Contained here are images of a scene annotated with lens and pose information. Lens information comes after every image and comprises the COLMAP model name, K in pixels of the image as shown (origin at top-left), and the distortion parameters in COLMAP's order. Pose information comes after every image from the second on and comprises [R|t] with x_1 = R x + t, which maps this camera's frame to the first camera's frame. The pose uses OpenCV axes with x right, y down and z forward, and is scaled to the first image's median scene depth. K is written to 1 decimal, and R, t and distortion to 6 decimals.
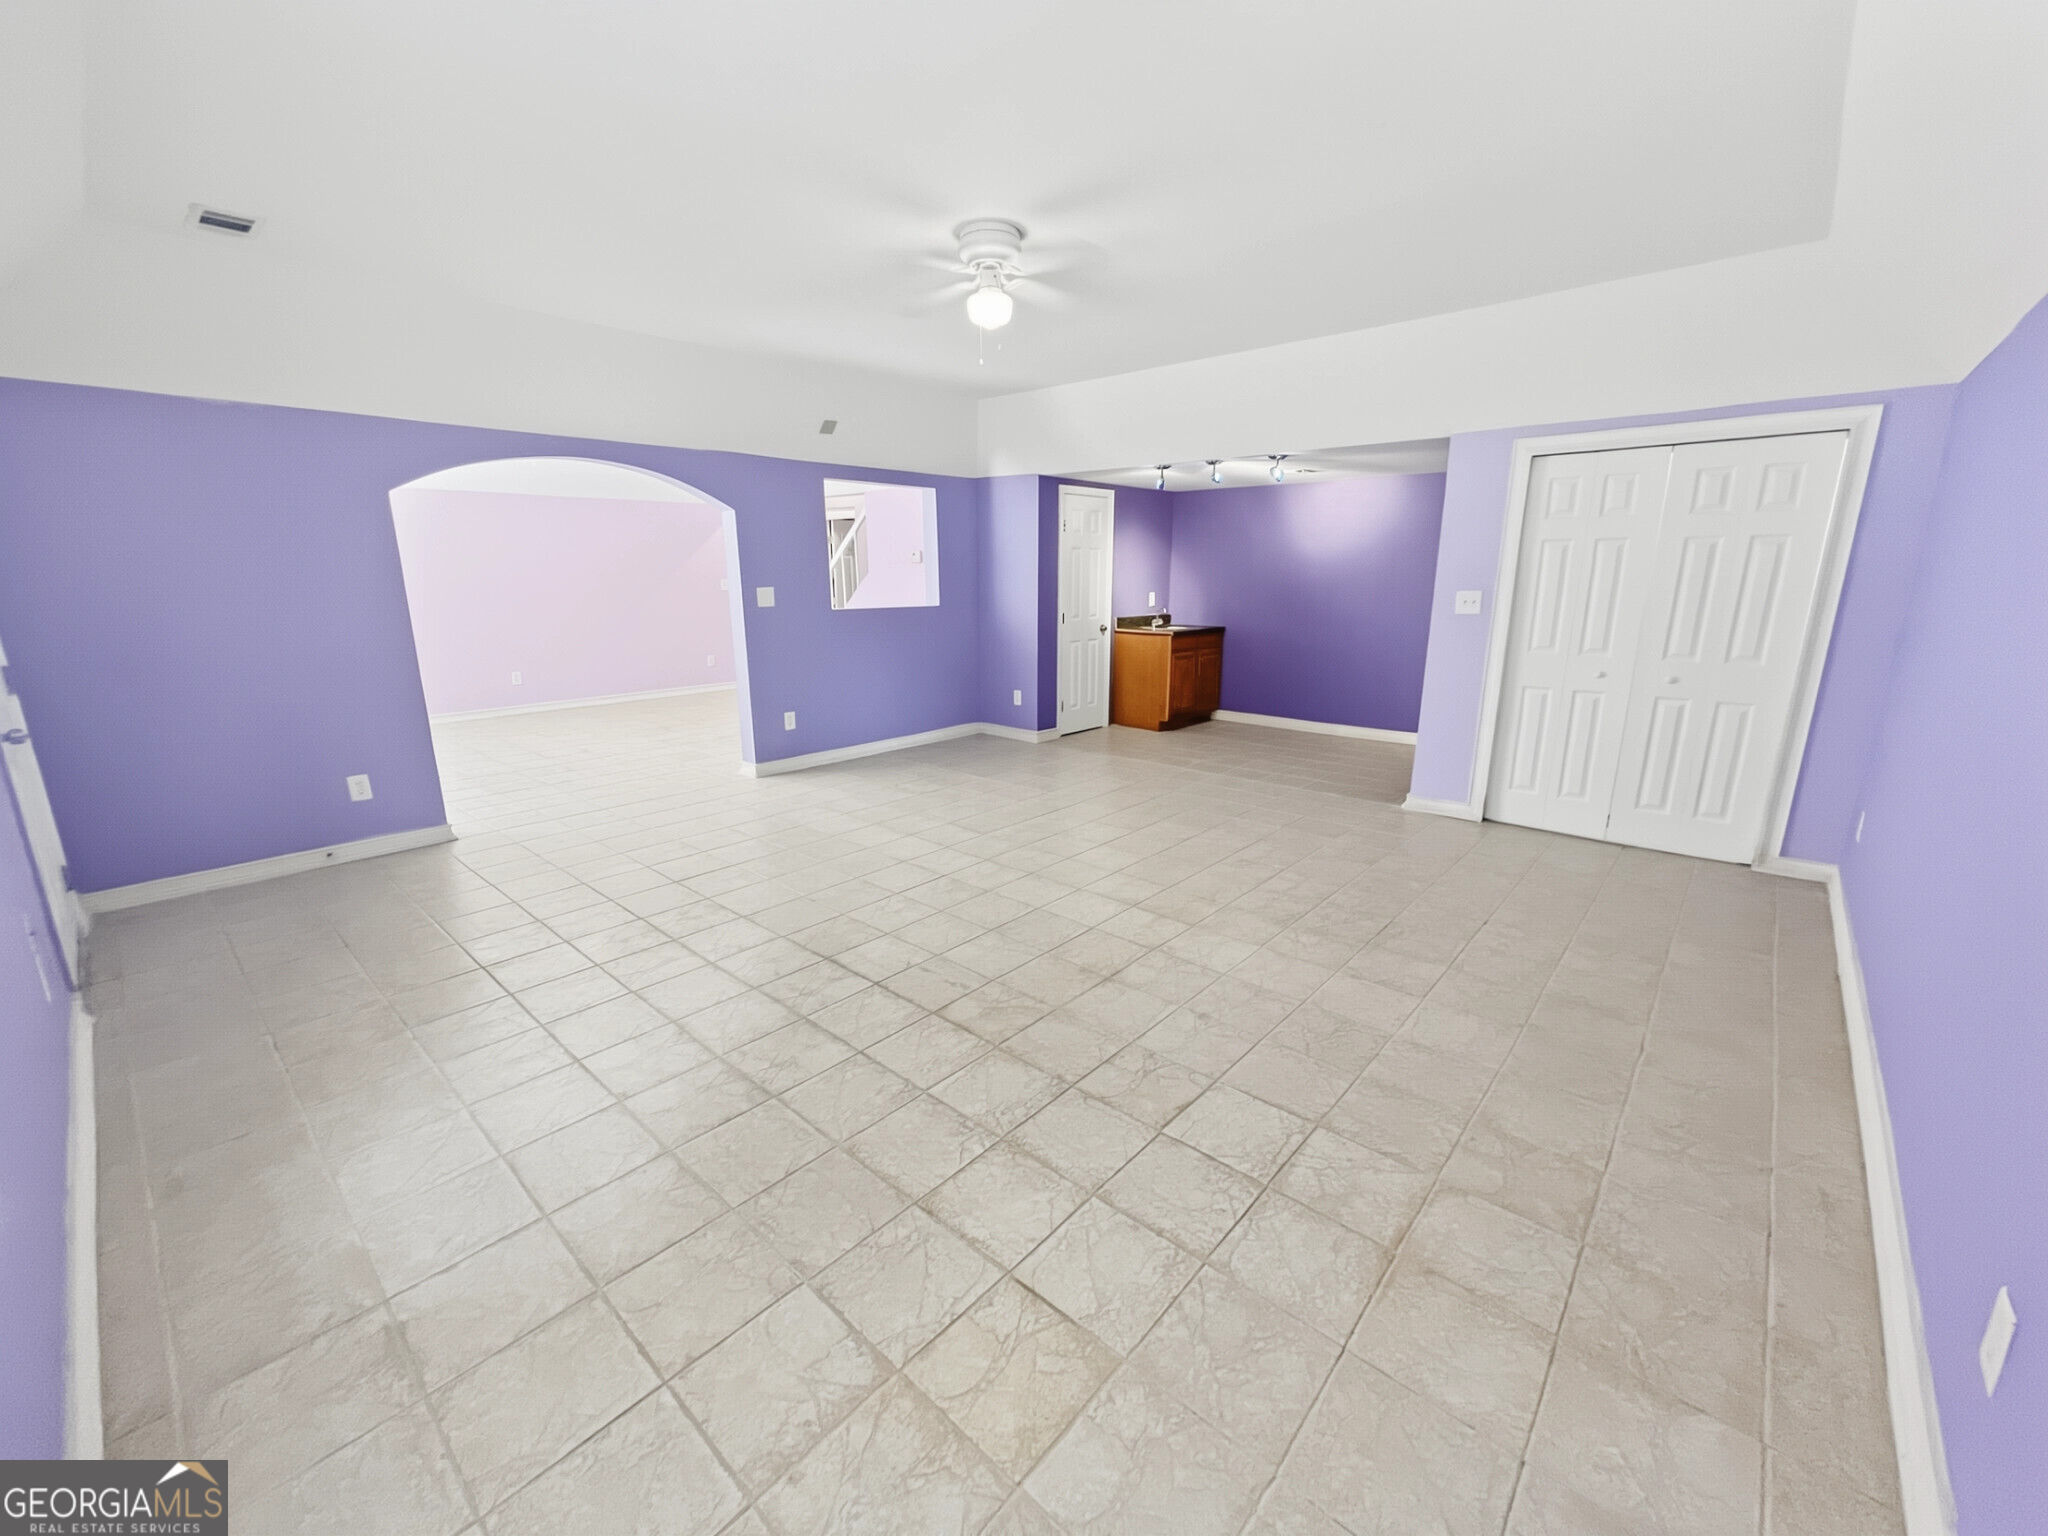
lens RADIAL K [[831.7, 0, 1028.8], [0, 831.7, 766.7], [0, 0, 1]] dist [0.003071, 0.000369]
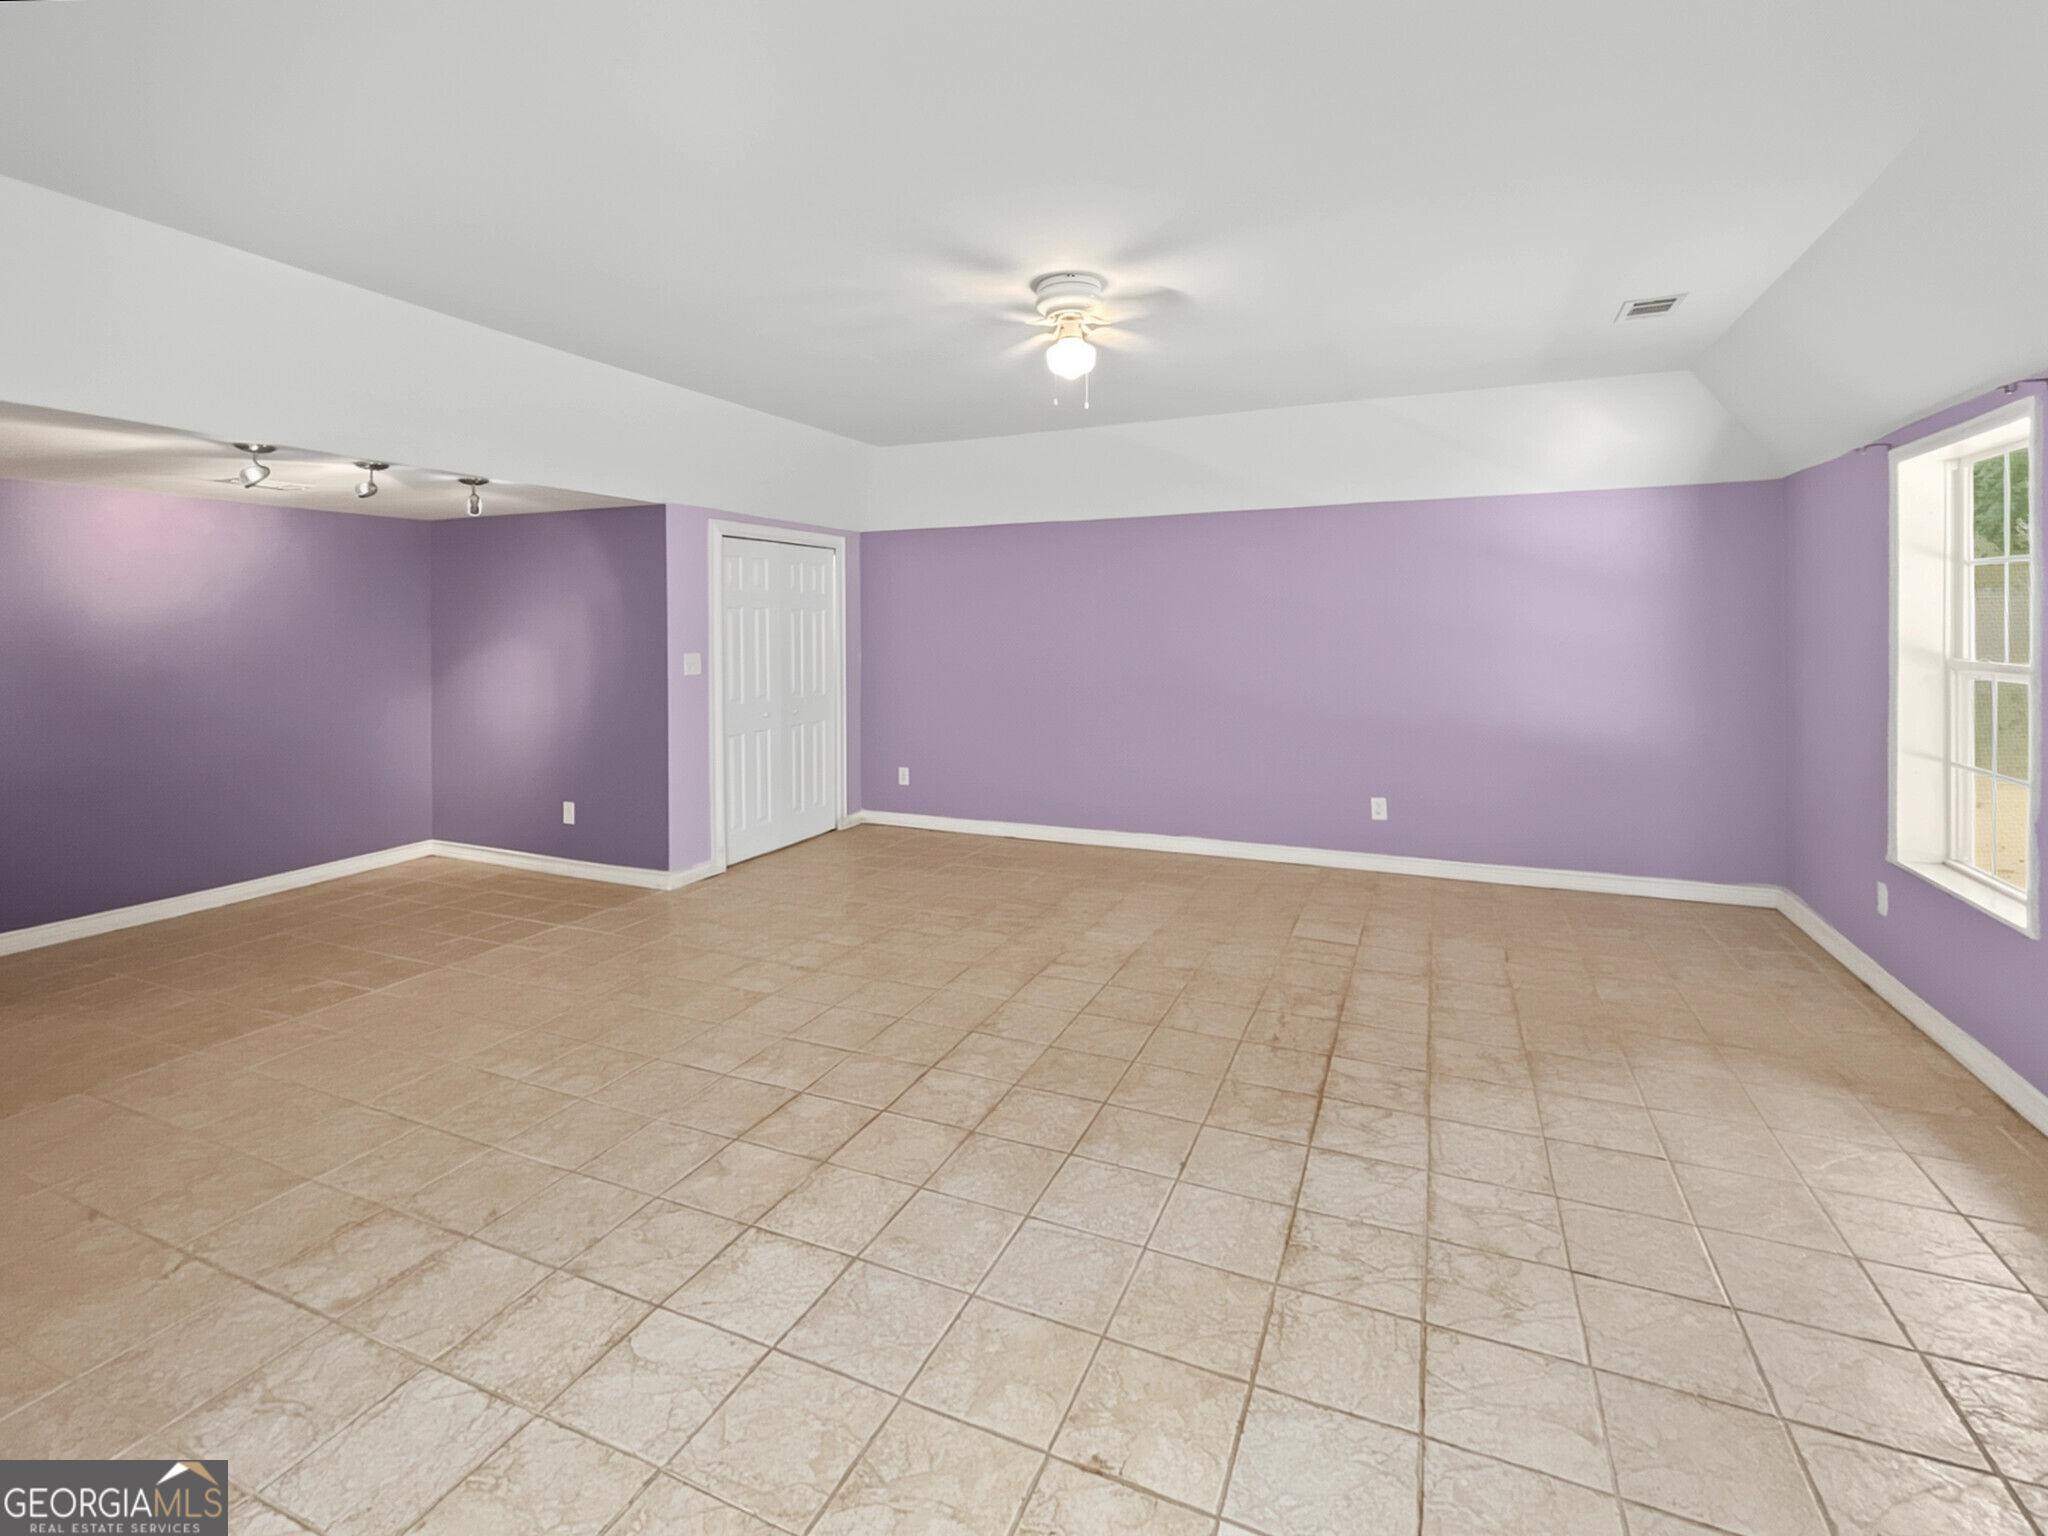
lens RADIAL K [[831.7, 0, 1028.8], [0, 831.7, 766.7], [0, 0, 1]] dist [0.003071, 0.000369]
pose [[-0.255007, -0.163657, 0.952989, -0.869308], [0.231705, 0.946516, 0.224546, -0.326598], [-0.938767, 0.278073, -0.203448, 1.284701]]
